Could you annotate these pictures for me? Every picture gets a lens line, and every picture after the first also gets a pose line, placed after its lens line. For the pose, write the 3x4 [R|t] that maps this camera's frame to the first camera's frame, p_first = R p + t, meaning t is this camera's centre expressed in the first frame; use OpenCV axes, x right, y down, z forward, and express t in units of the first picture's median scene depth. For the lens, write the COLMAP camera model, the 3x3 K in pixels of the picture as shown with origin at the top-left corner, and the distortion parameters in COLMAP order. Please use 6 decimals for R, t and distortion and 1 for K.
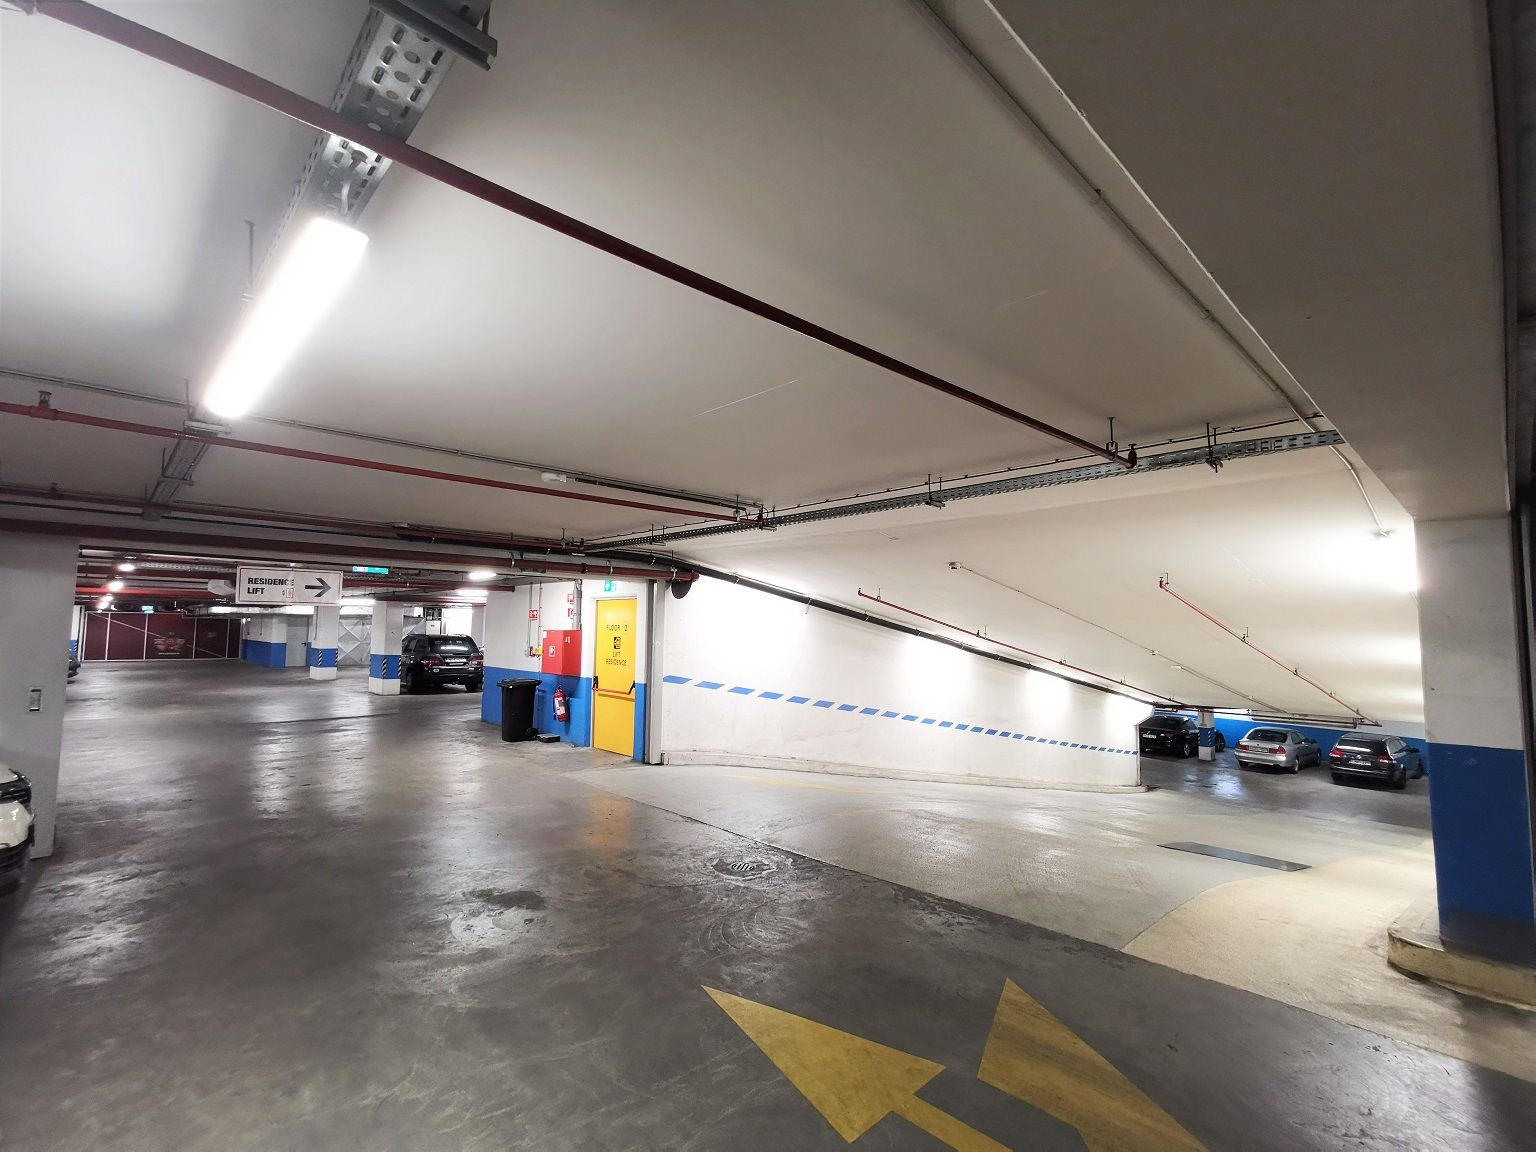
lens RADIAL K [[709.1, 0, 767.8], [0, 709.1, 578.7], [0, 0, 1]] dist [-0.000104, 0.000142]
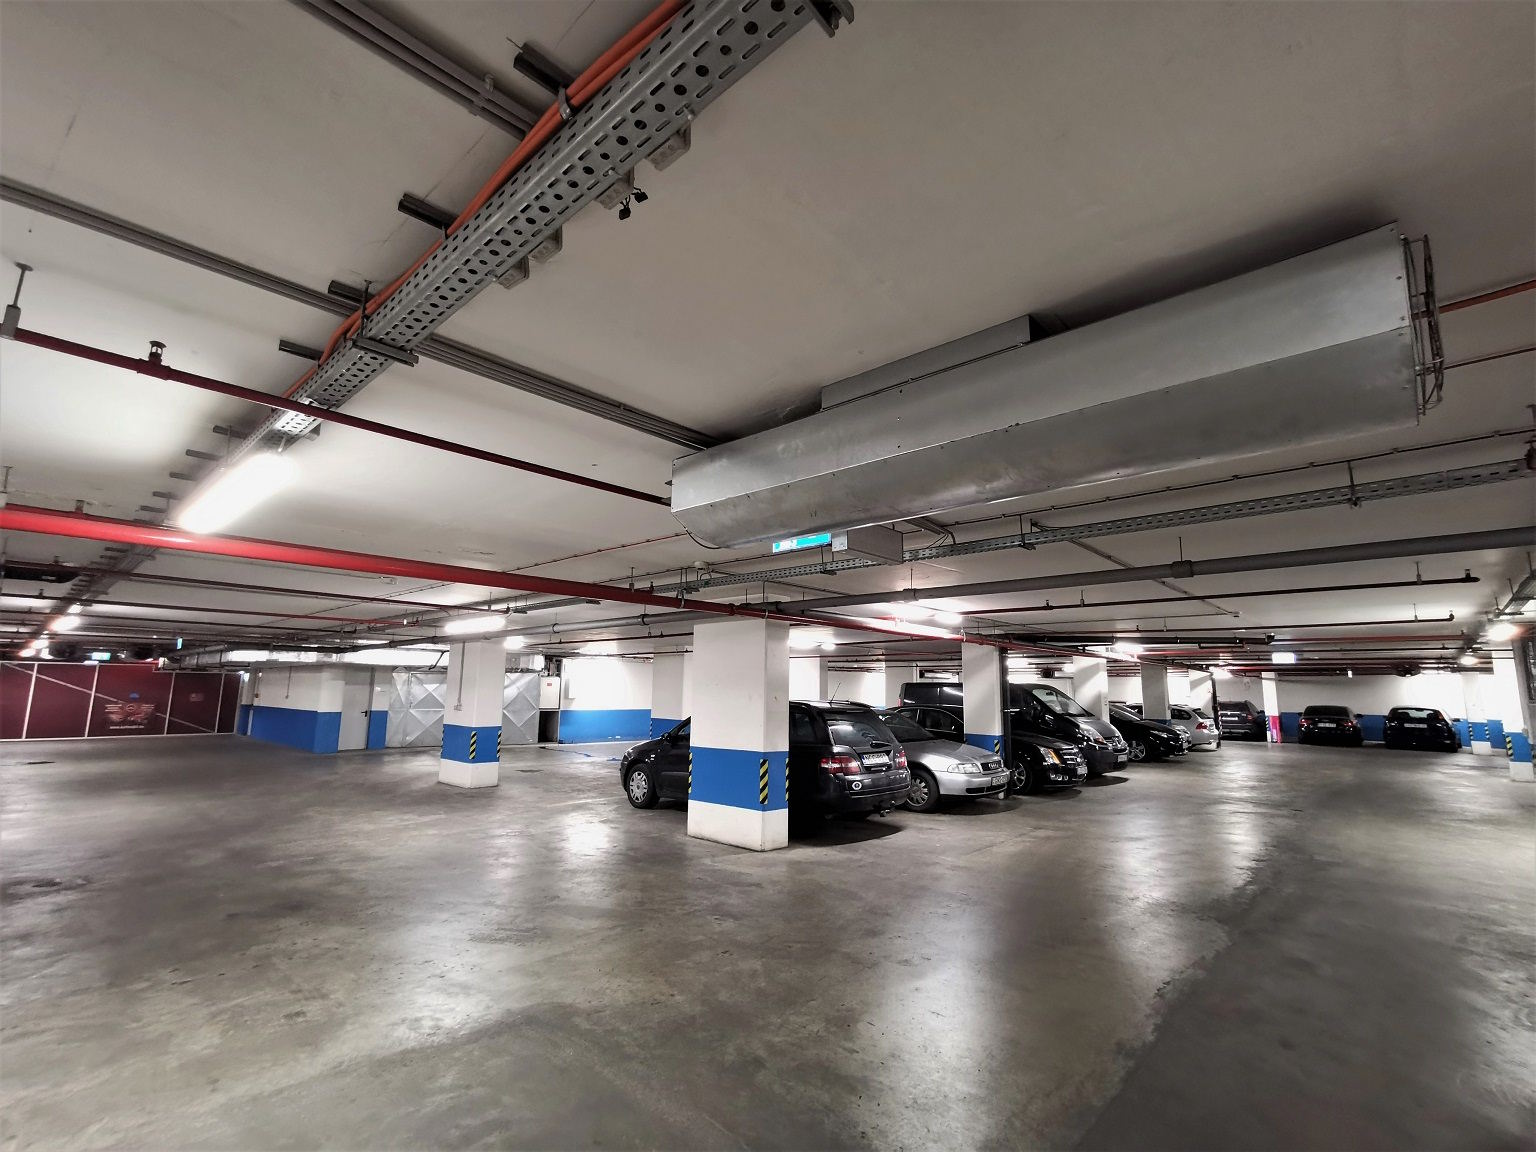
lens RADIAL K [[709.1, 0, 769.7], [0, 709.1, 574.1], [0, 0, 1]] dist [-0.000104, 0.000142]
pose [[0.997991, 0.011712, 0.062256, -0.315325], [-0.005940, 0.995732, -0.092102, 0.023475], [-0.063069, 0.091547, 0.993801, 0.320931]]
